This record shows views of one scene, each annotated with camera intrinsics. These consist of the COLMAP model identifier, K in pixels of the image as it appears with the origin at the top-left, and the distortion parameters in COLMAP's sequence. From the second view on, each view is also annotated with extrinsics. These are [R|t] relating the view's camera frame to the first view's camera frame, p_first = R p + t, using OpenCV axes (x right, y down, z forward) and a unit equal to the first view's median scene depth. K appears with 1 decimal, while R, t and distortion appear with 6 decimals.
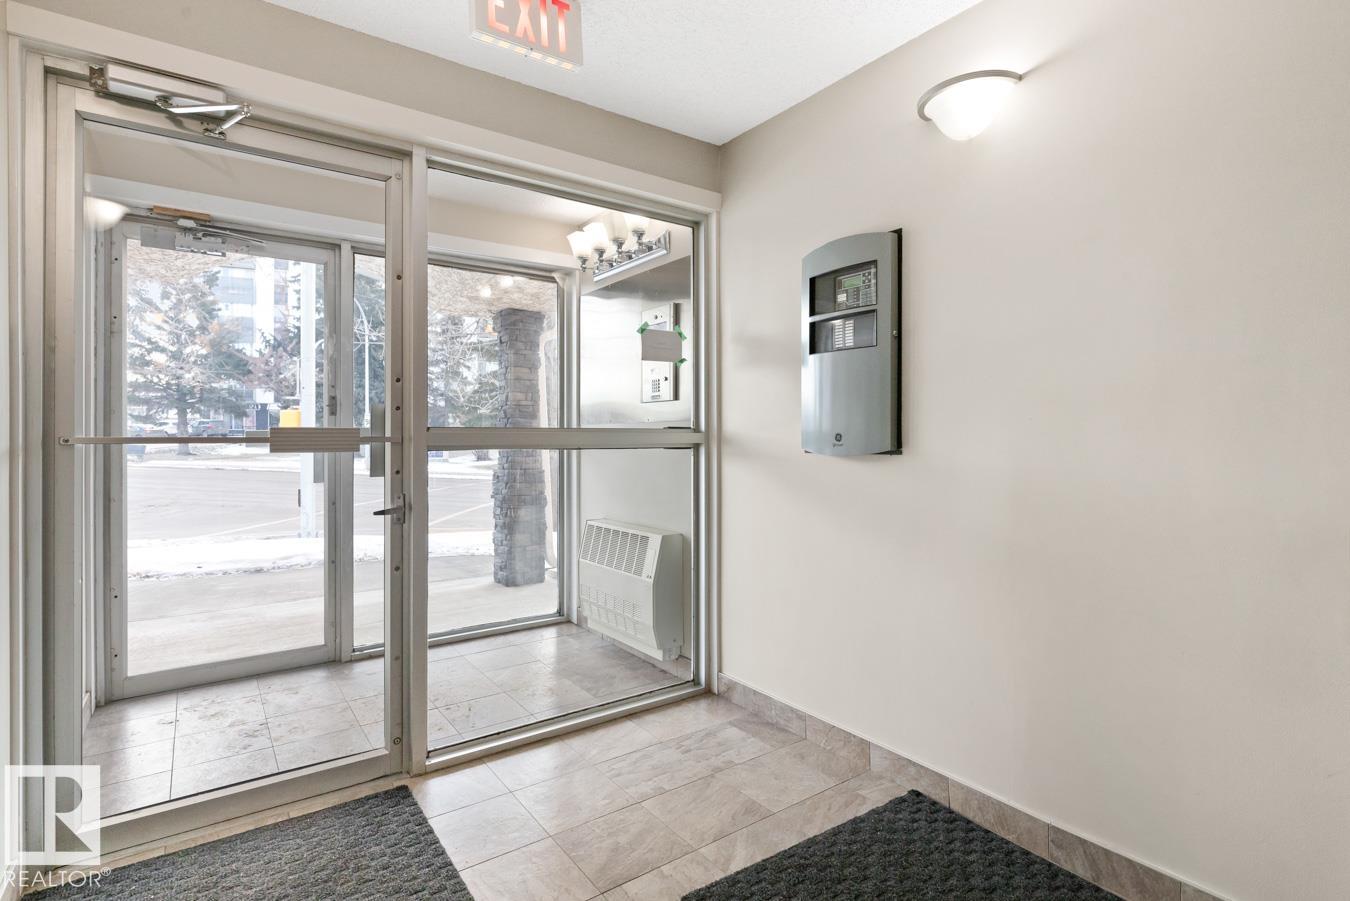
lens RADIAL K [[665.8, 0, 674.4], [0, 665.8, 446.0], [0, 0, 1]] dist [-0.001342, -0.000089]
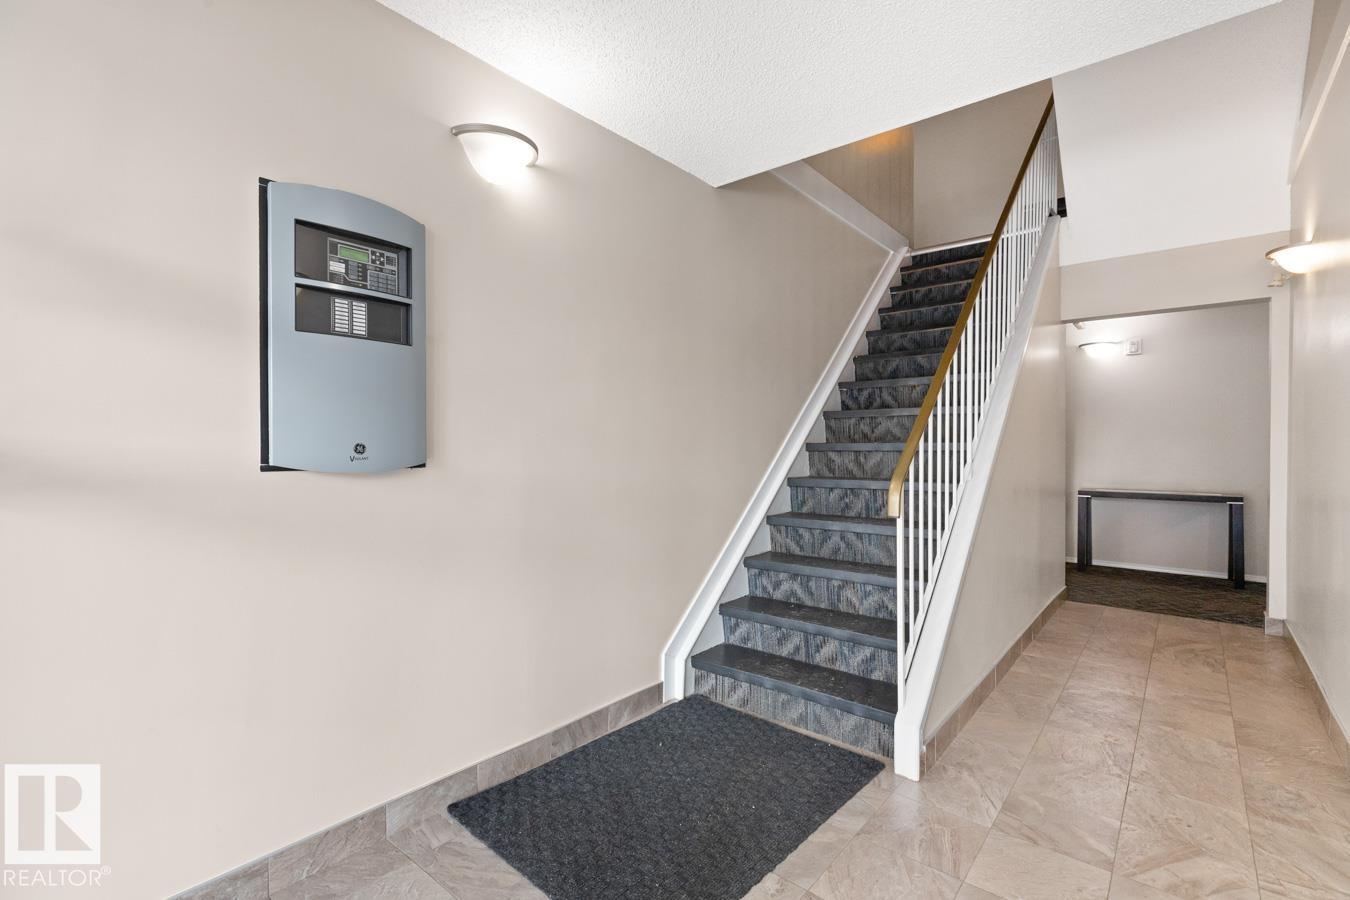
lens RADIAL K [[634.7, 0, 673.7], [0, 634.7, 446.3], [0, 0, 1]] dist [0.004106, 0.000149]
pose [[-0.264790, -0.006412, 0.964285, -0.592738], [0.002979, 0.999968, 0.007468, -0.020873], [-0.964302, 0.004850, -0.264762, 0.866384]]
